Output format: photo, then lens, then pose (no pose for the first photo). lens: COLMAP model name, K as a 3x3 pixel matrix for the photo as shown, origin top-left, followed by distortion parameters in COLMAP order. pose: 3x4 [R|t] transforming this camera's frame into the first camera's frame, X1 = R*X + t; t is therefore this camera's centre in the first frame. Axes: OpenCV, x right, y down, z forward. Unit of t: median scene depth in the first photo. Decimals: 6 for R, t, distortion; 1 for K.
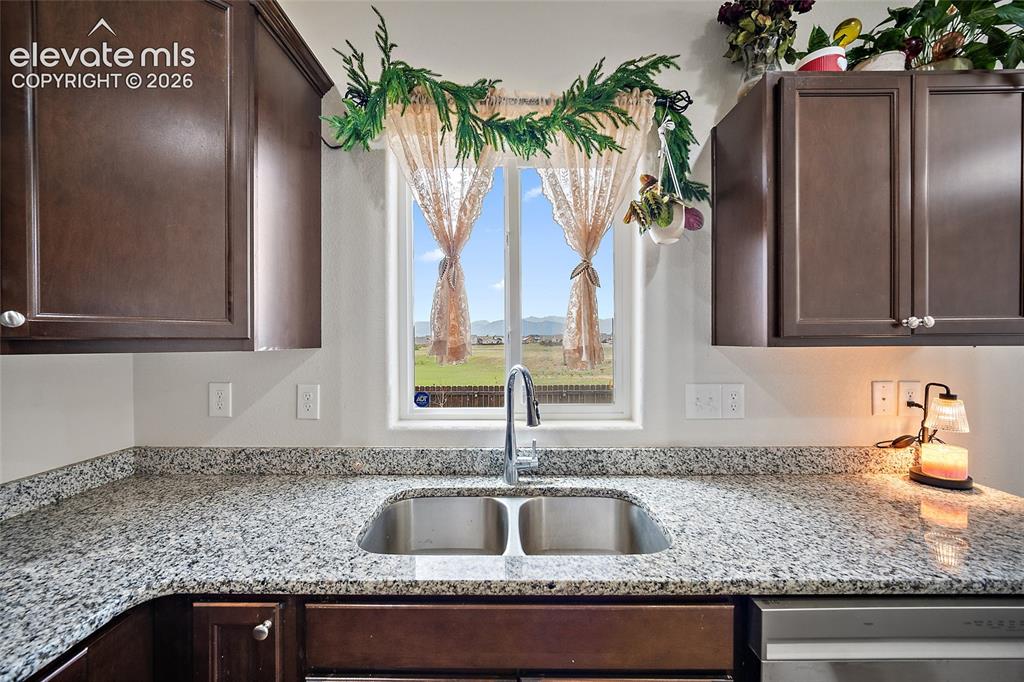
lens RADIAL K [[402.9, 0, 512.0], [0, 402.9, 341.0], [0, 0, 1]] dist [-0.001056, -0.000375]
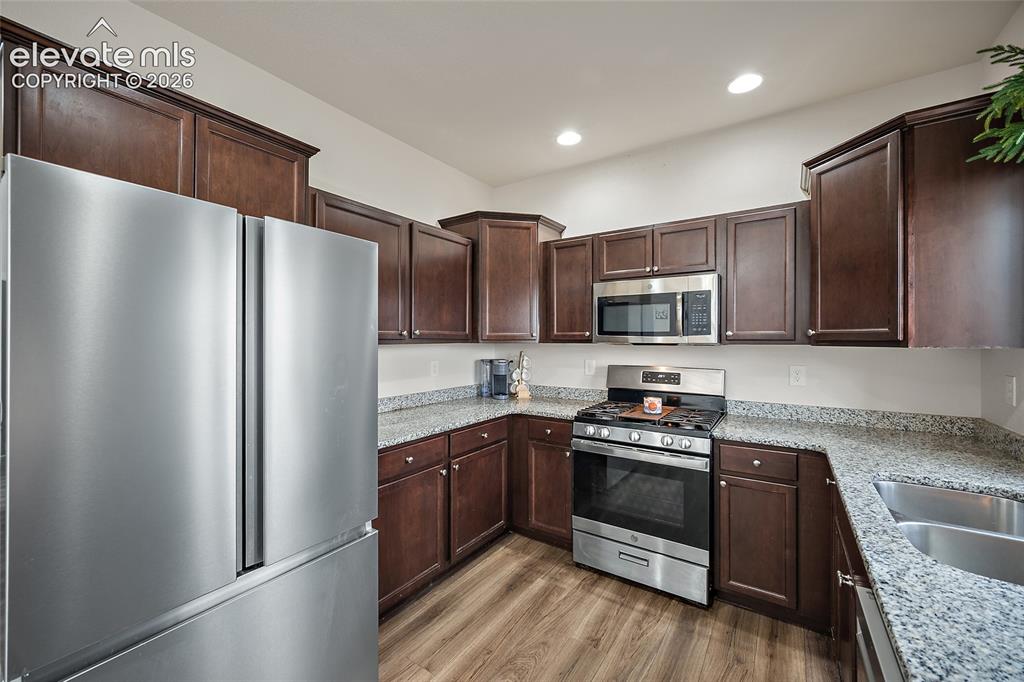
lens RADIAL K [[413.0, 0, 513.3], [0, 413.0, 337.2], [0, 0, 1]] dist [-0.000284, -0.000315]
pose [[-0.550121, -0.004048, -0.835075, 1.271949], [-0.001519, 0.999991, -0.003846, -0.006748], [0.835083, -0.000848, -0.550123, 0.508218]]
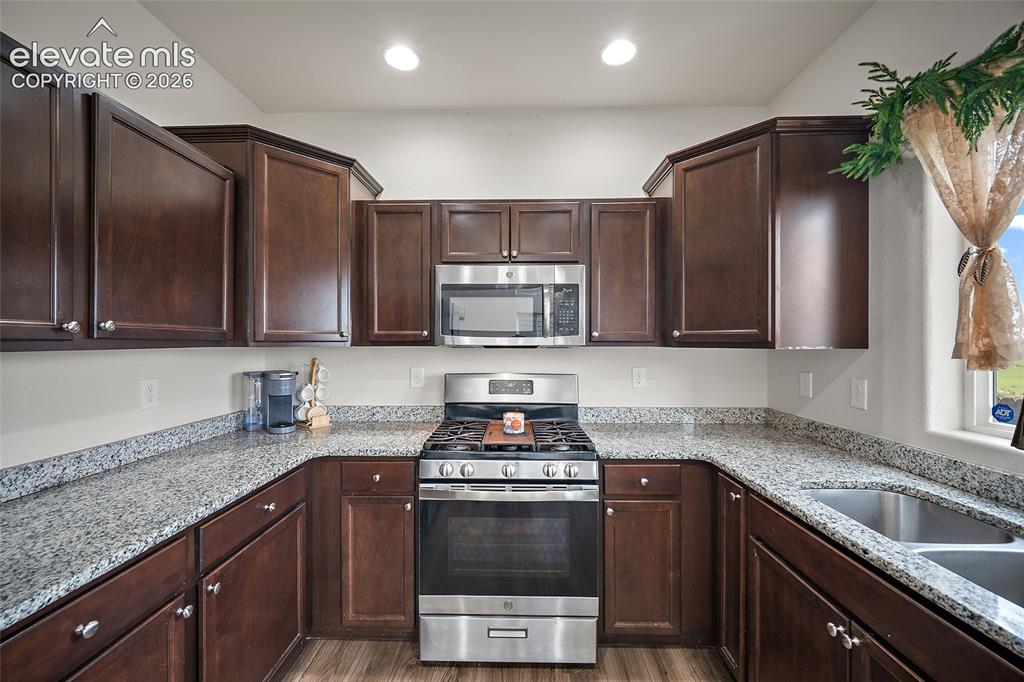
lens RADIAL K [[402.9, 0, 512.0], [0, 402.9, 341.0], [0, 0, 1]] dist [-0.001056, -0.000375]
pose [[-0.011830, -0.001438, -0.999929, 0.799661], [-0.002309, 0.999996, -0.001411, -0.002016], [0.999927, 0.002292, -0.011833, -0.011921]]
